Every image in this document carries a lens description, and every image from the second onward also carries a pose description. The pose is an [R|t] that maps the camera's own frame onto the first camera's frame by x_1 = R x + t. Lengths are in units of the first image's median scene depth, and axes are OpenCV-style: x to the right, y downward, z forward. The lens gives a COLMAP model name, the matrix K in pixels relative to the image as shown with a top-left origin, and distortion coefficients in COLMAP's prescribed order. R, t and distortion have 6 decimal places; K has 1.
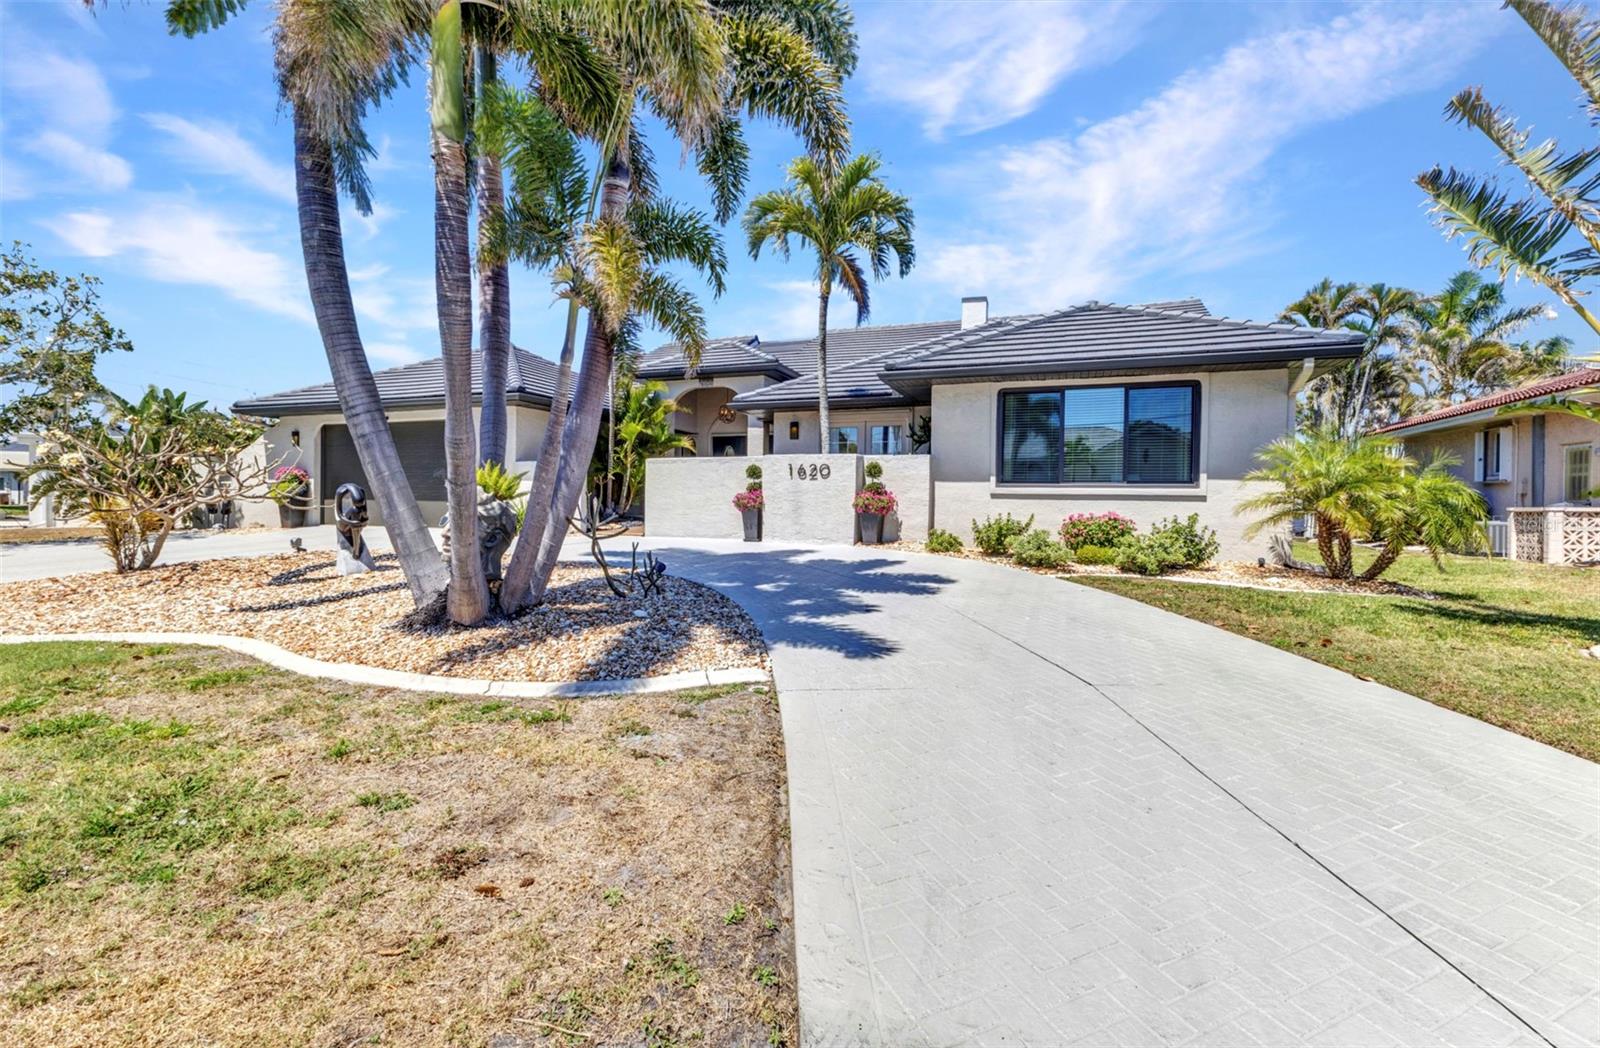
lens RADIAL K [[705.8, 0, 798.2], [0, 705.8, 499.3], [0, 0, 1]] dist [0.009111, -0.000200]
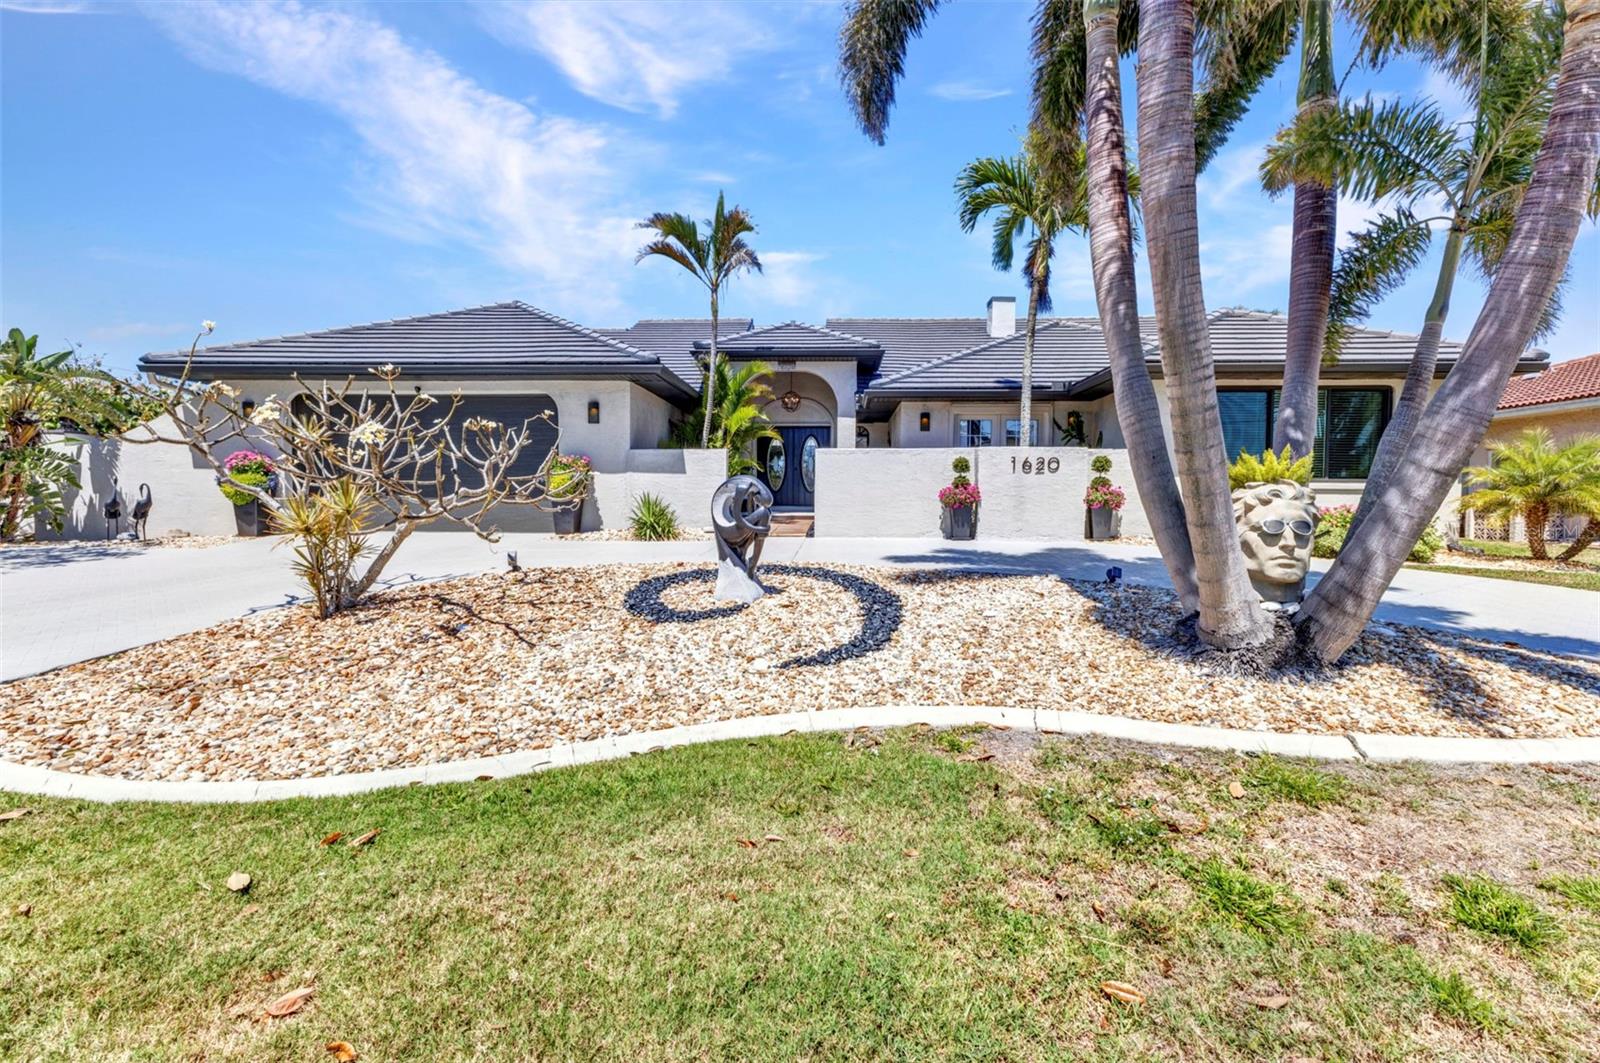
lens RADIAL K [[693.0, 0, 820.6], [0, 693.0, 495.2], [0, 0, 1]] dist [0.001235, 0.000141]
pose [[0.944692, -0.003874, 0.327937, -0.541433], [0.002780, 0.999989, 0.003807, -0.003311], [-0.327948, -0.002684, 0.944692, 0.203875]]
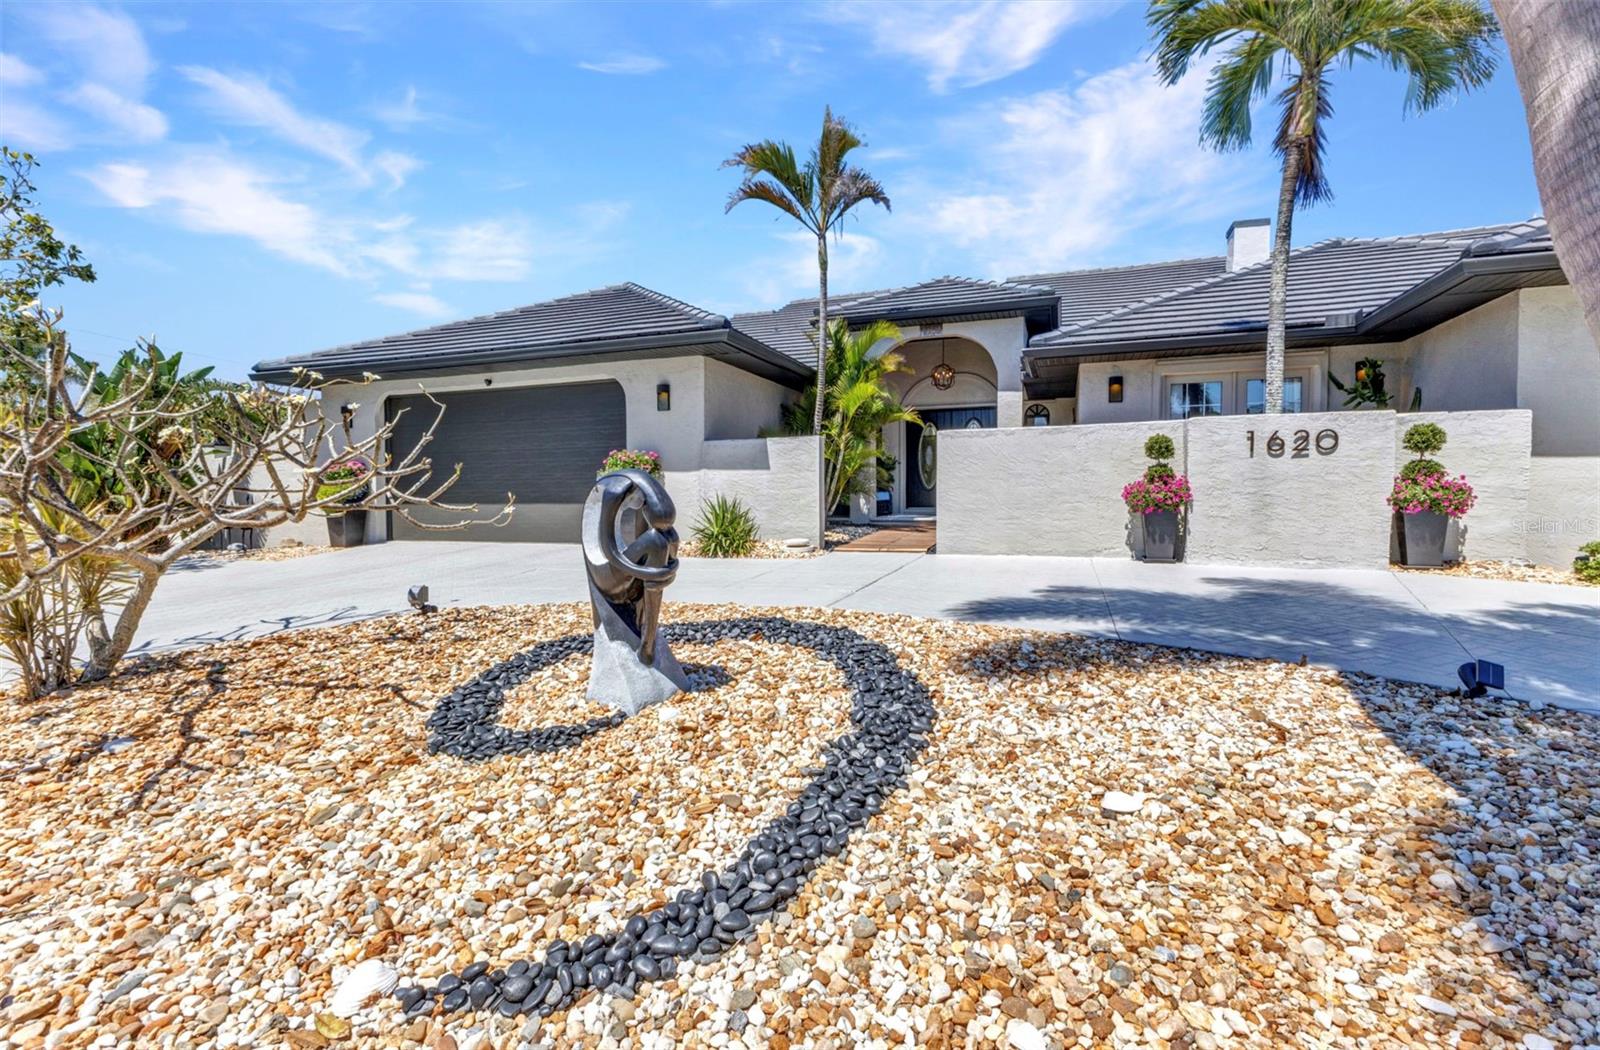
lens RADIAL K [[699.2, 0, 830.0], [0, 699.2, 501.5], [0, 0, 1]] dist [0.006477, 0.000277]
pose [[0.999316, -0.017752, 0.032451, -0.365941], [0.017341, 0.999766, 0.012894, -0.005346], [-0.032673, -0.012323, 0.999390, 0.420708]]
